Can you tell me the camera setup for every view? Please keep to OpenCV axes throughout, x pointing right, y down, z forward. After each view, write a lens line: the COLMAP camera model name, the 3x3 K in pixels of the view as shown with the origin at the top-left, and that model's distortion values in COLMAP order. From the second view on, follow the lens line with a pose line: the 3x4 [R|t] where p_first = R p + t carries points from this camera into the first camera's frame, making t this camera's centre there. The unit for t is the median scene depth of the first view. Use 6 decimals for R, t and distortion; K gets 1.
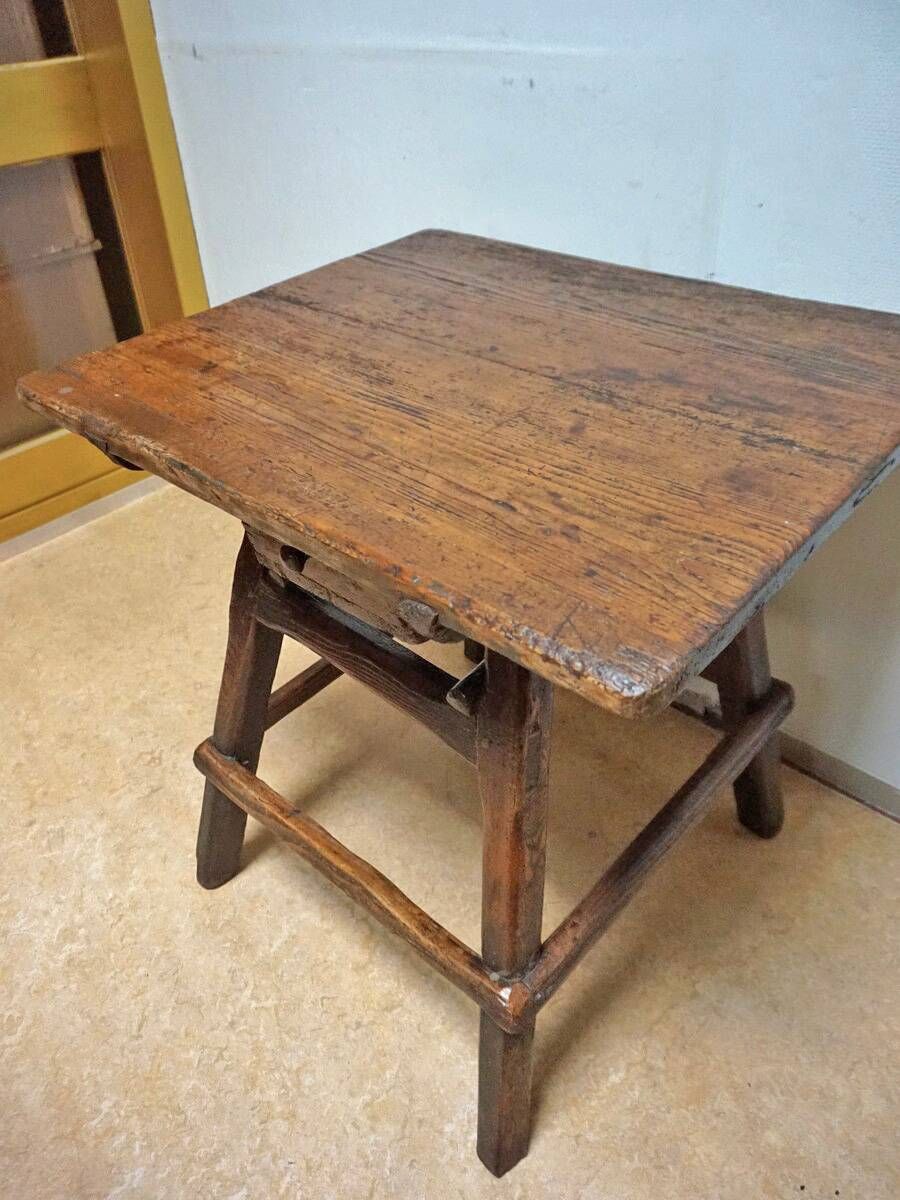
lens RADIAL K [[918.7, 0, 450.6], [0, 918.7, 597.2], [0, 0, 1]] dist [-0.043737, 0.032563]
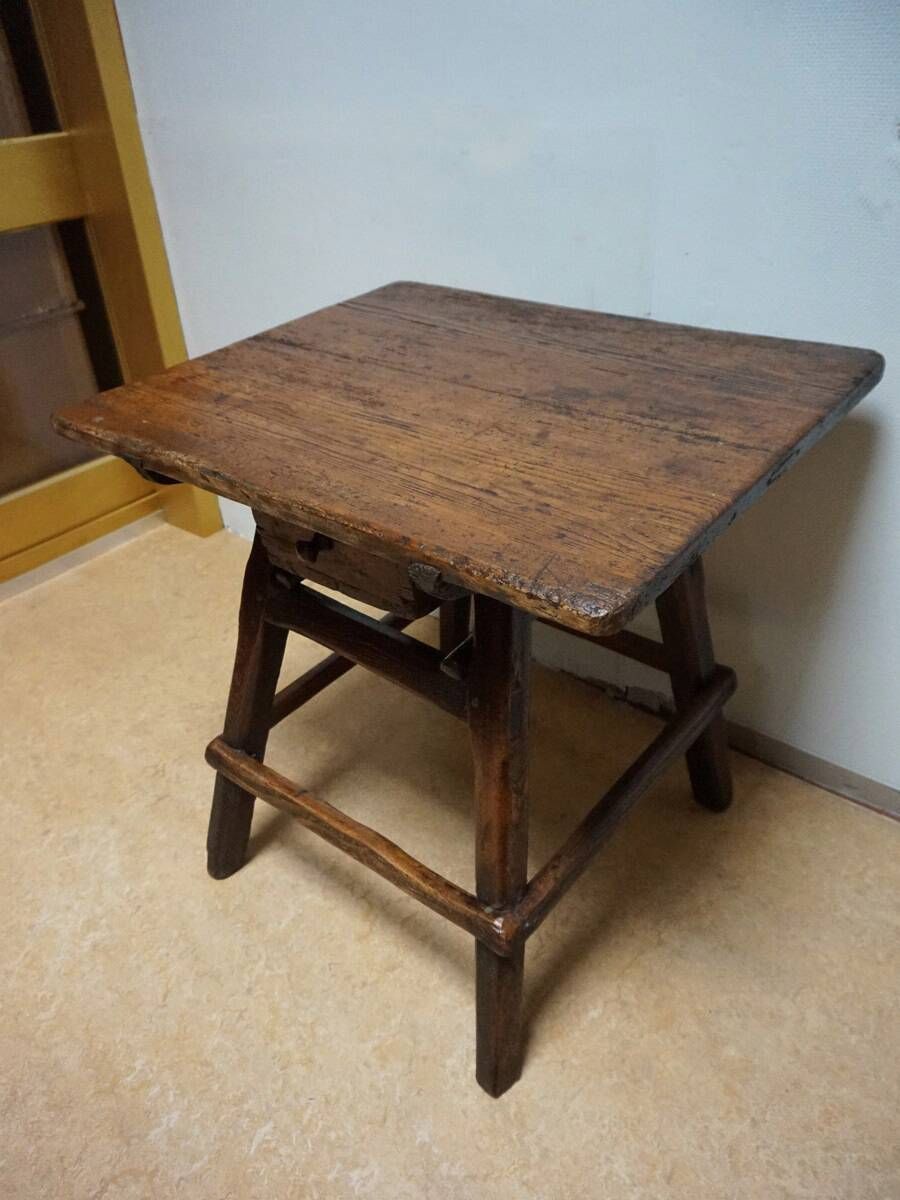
lens RADIAL K [[918.7, 0, 451.3], [0, 918.7, 631.7], [0, 0, 1]] dist [-0.043737, 0.032563]
pose [[0.998267, -0.032817, 0.048837, -0.041580], [0.034279, 0.998980, -0.029403, 0.089585], [-0.047822, 0.031026, 0.998374, -0.161605]]
